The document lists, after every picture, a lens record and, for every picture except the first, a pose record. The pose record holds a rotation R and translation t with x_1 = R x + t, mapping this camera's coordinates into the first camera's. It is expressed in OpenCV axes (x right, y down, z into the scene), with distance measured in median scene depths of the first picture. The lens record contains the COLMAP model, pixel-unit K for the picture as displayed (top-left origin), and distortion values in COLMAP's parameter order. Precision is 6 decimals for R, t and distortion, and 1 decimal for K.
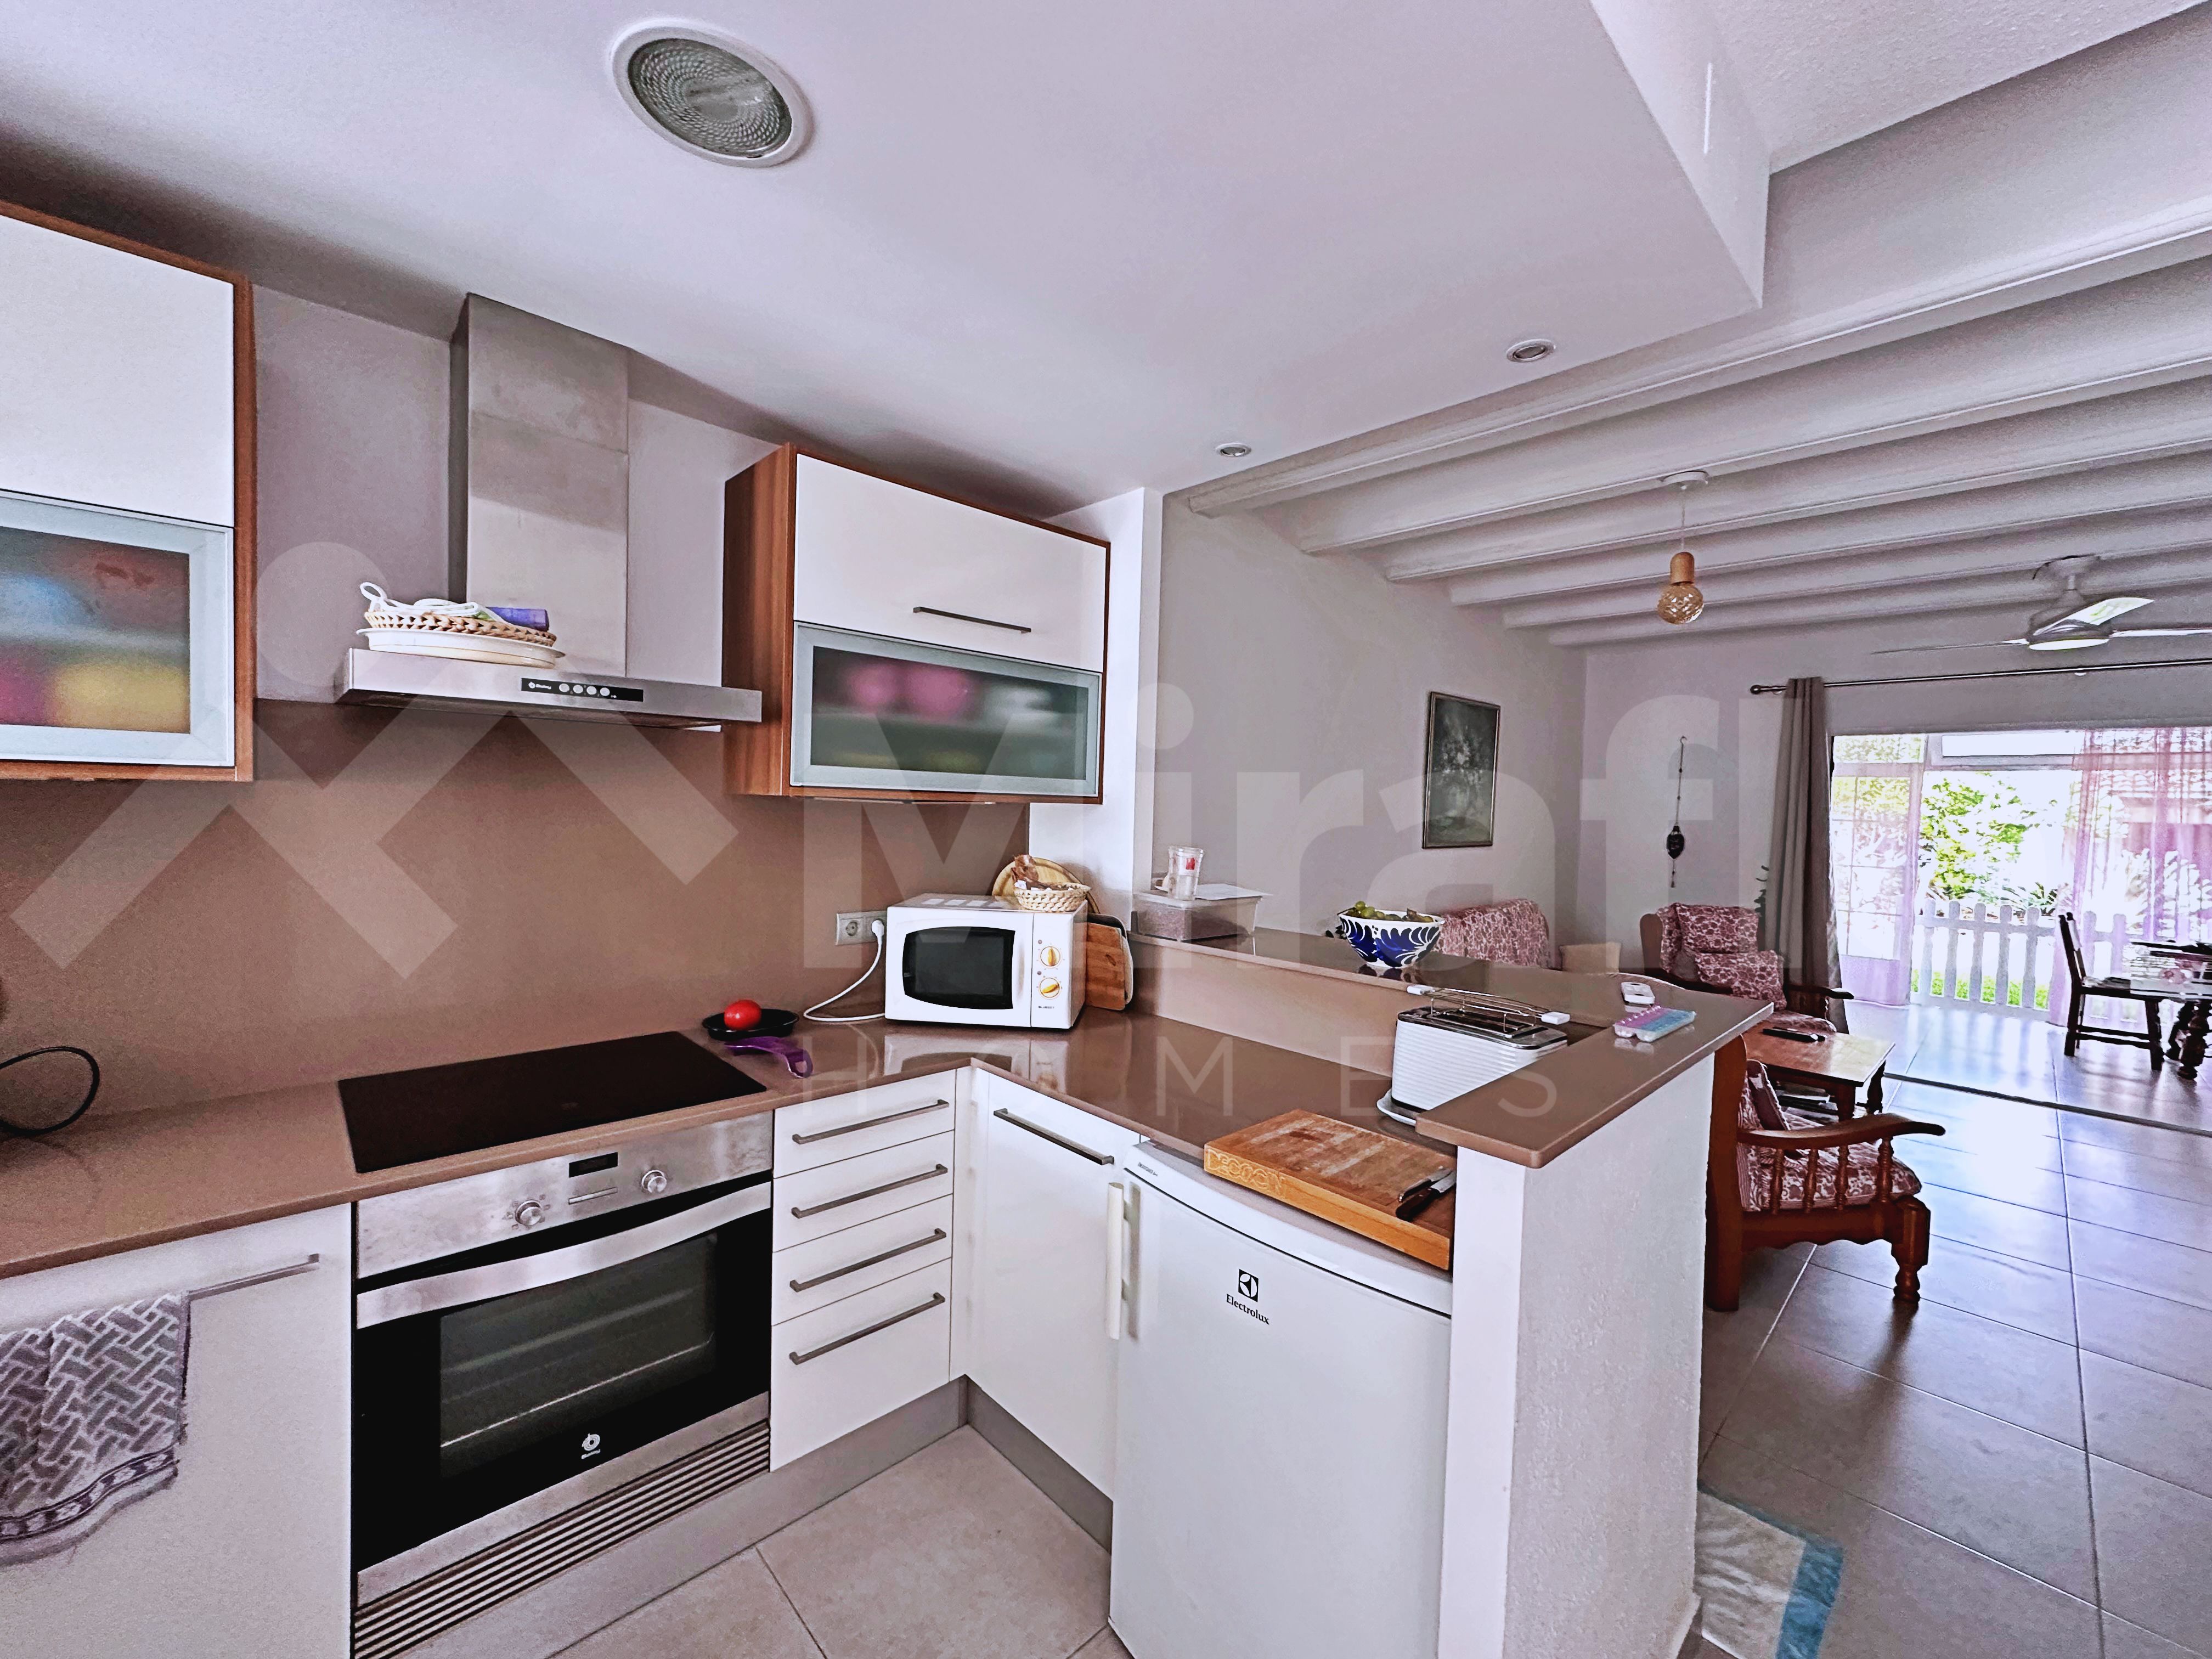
lens RADIAL K [[884.4, 0, 1105.5], [0, 884.4, 826.3], [0, 0, 1]] dist [-0.002606, 0.000320]
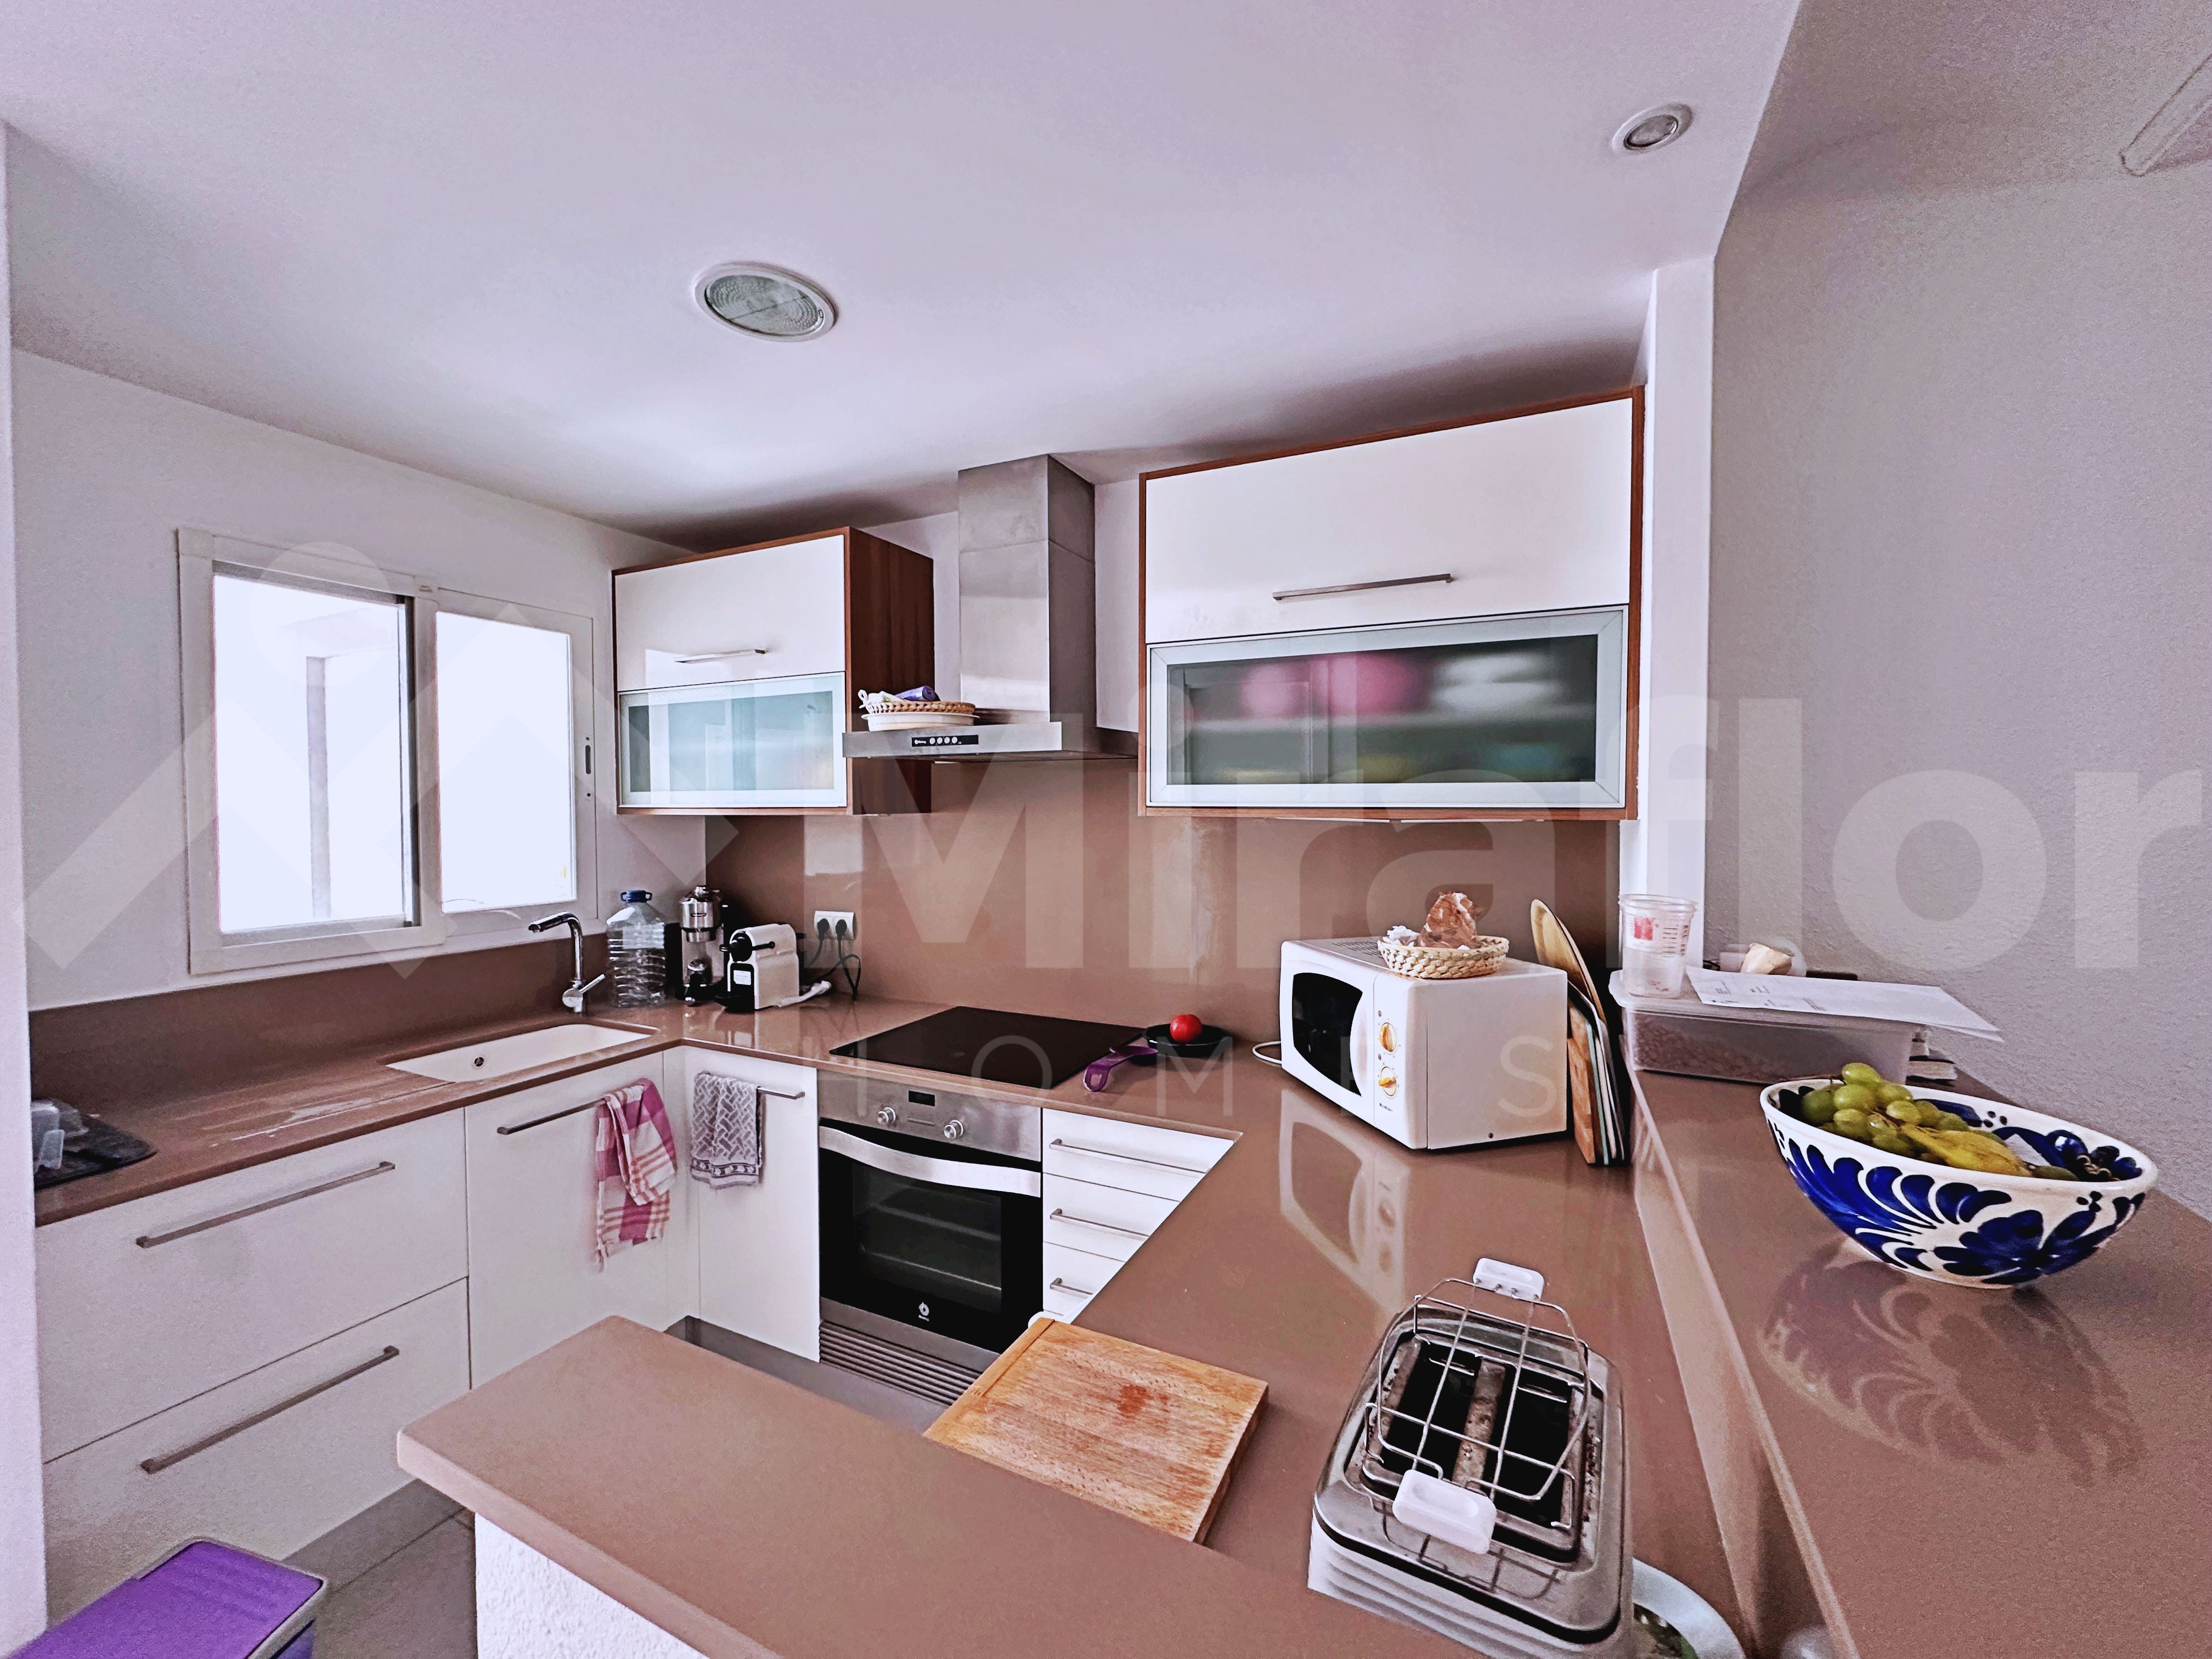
lens RADIAL K [[884.4, 0, 1107.0], [0, 884.4, 826.1], [0, 0, 1]] dist [-0.002606, 0.000320]
pose [[0.349241, -0.006915, -0.937007, 0.572659], [-0.016047, 0.999782, -0.013360, -0.009152], [0.936895, 0.019702, 0.349054, 0.590758]]
